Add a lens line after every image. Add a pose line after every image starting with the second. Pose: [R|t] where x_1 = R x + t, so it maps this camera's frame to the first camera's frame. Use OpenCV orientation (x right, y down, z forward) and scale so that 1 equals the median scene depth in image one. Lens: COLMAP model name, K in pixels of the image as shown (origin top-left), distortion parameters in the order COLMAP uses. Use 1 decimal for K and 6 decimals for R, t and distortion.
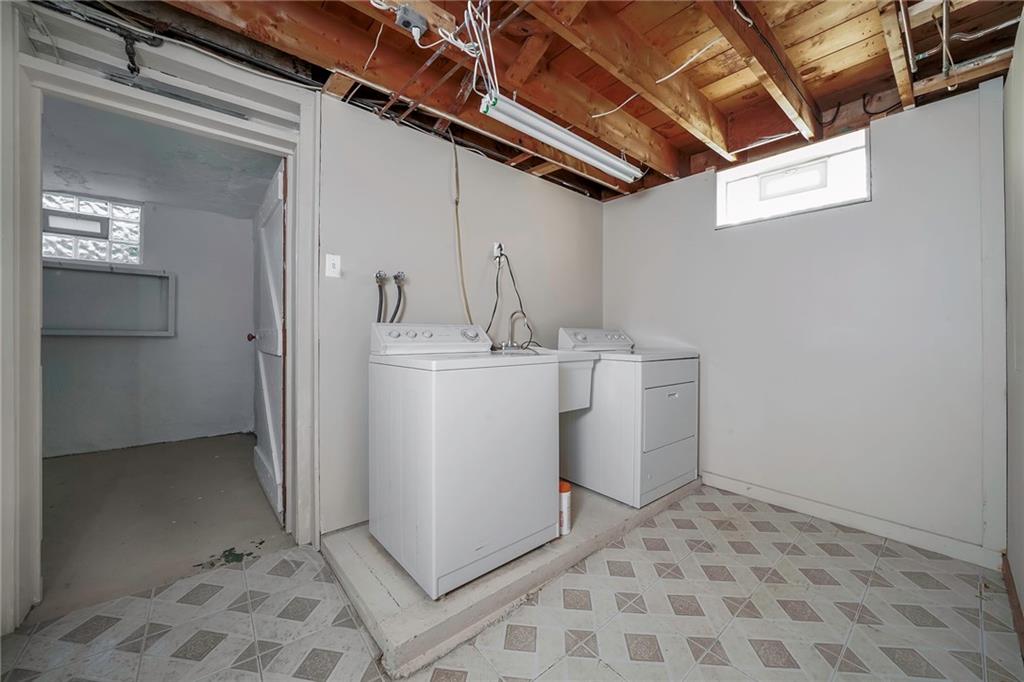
lens RADIAL K [[378.4, 0, 514.0], [0, 378.4, 336.3], [0, 0, 1]] dist [0.001223, 0.000094]
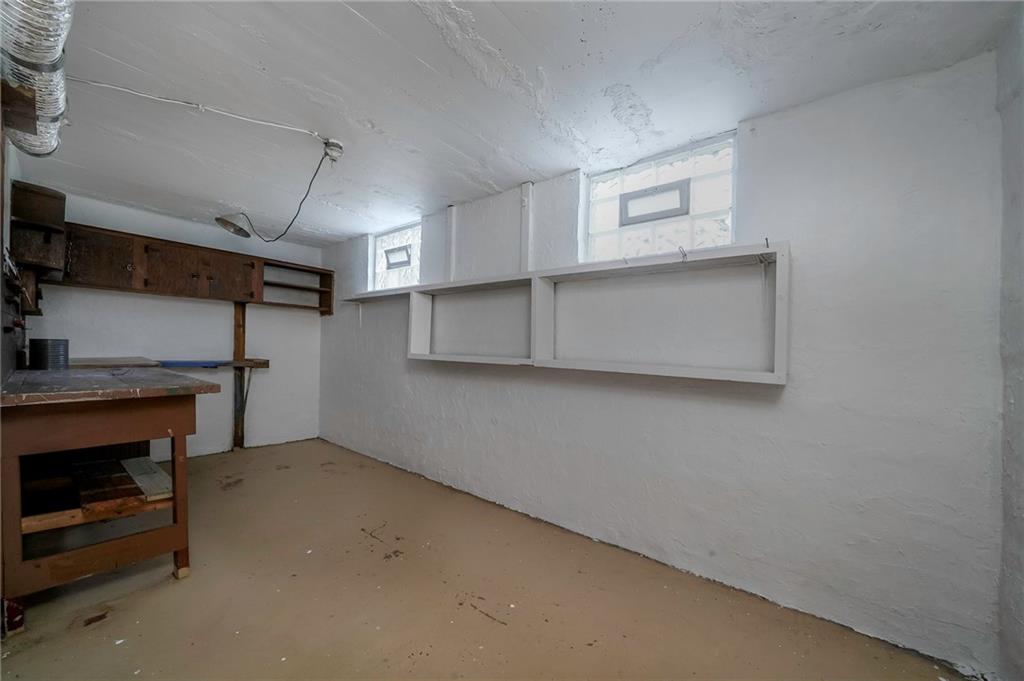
lens RADIAL K [[378.4, 0, 513.1], [0, 378.4, 340.8], [0, 0, 1]] dist [0.001223, 0.000094]
pose [[0.217926, 0.000997, -0.975965, -0.537021], [-0.006206, 0.999981, -0.000364, -0.049531], [0.975945, 0.006136, 0.217928, 0.593178]]
